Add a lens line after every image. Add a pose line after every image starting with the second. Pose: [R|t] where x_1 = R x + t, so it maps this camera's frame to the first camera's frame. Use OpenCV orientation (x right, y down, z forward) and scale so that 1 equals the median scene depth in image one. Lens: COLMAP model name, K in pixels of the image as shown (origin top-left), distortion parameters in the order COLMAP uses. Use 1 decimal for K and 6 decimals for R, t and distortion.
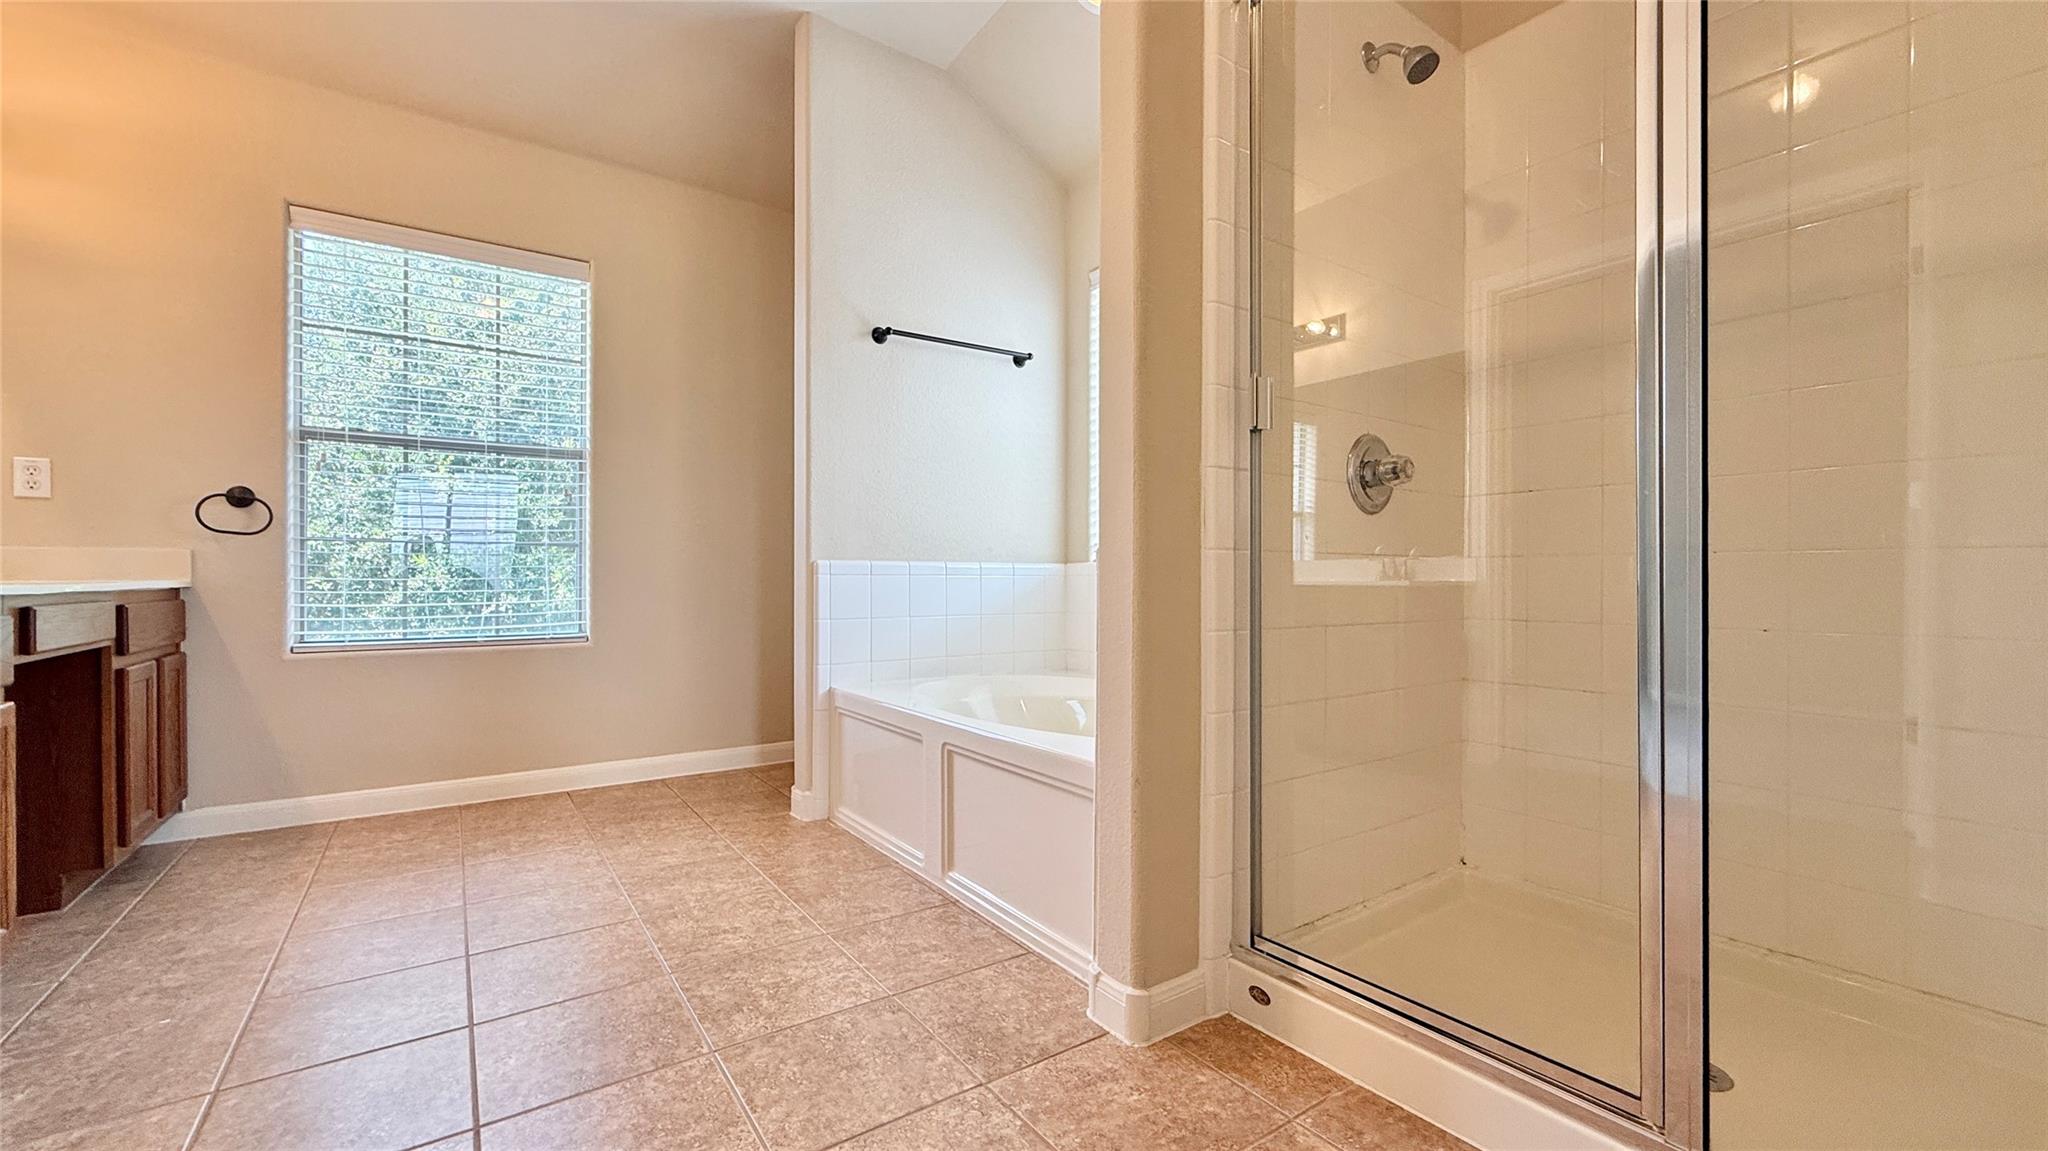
lens RADIAL K [[812.2, 0, 1017.1], [0, 812.2, 583.0], [0, 0, 1]] dist [-0.000467, -0.000293]
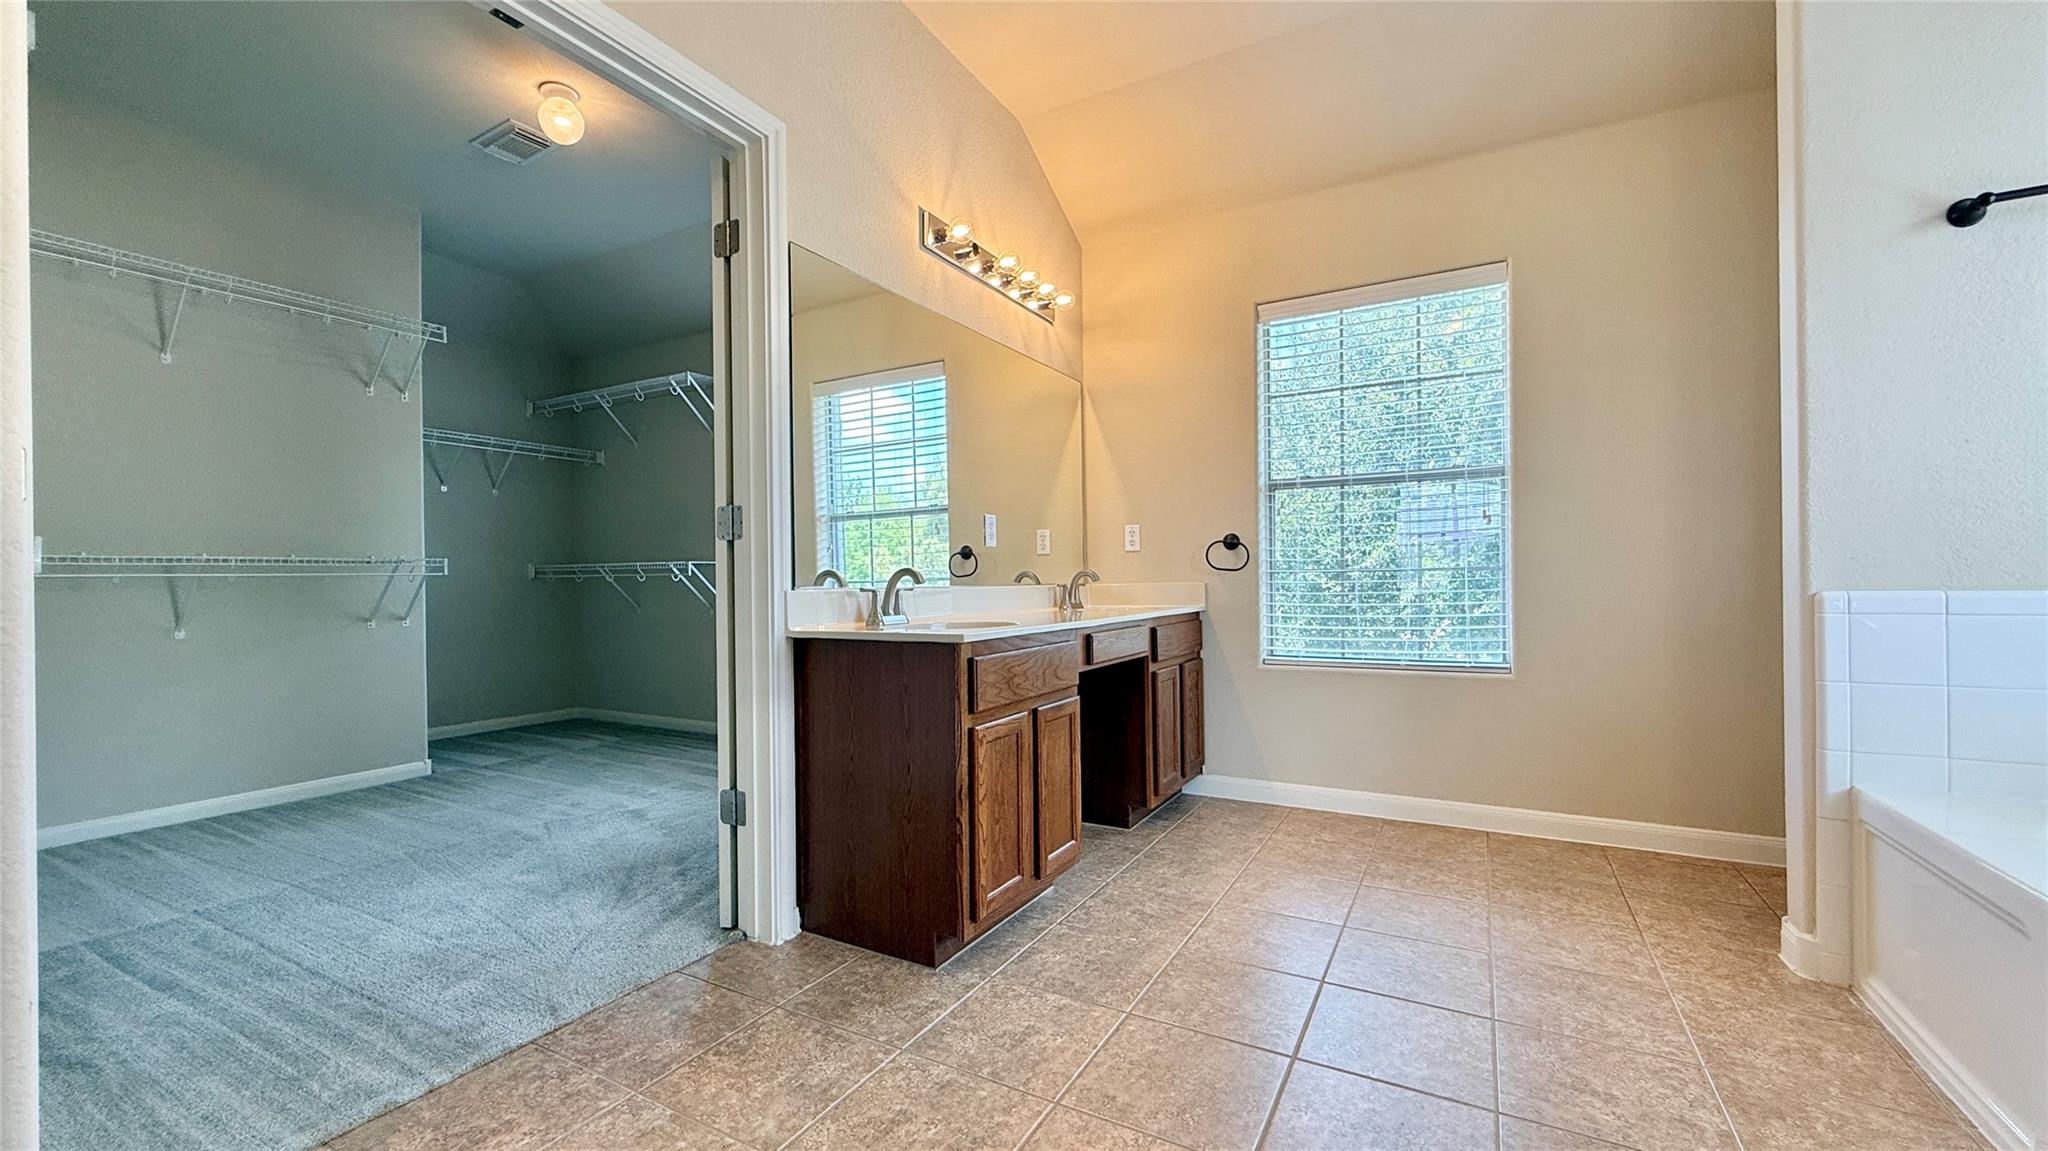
lens RADIAL K [[812.2, 0, 1017.1], [0, 812.2, 583.0], [0, 0, 1]] dist [-0.000467, -0.000293]
pose [[0.432052, -0.003892, -0.901840, 0.071659], [0.007210, 0.999974, -0.000862, -0.041525], [0.901820, -0.006130, 0.432069, 0.126270]]
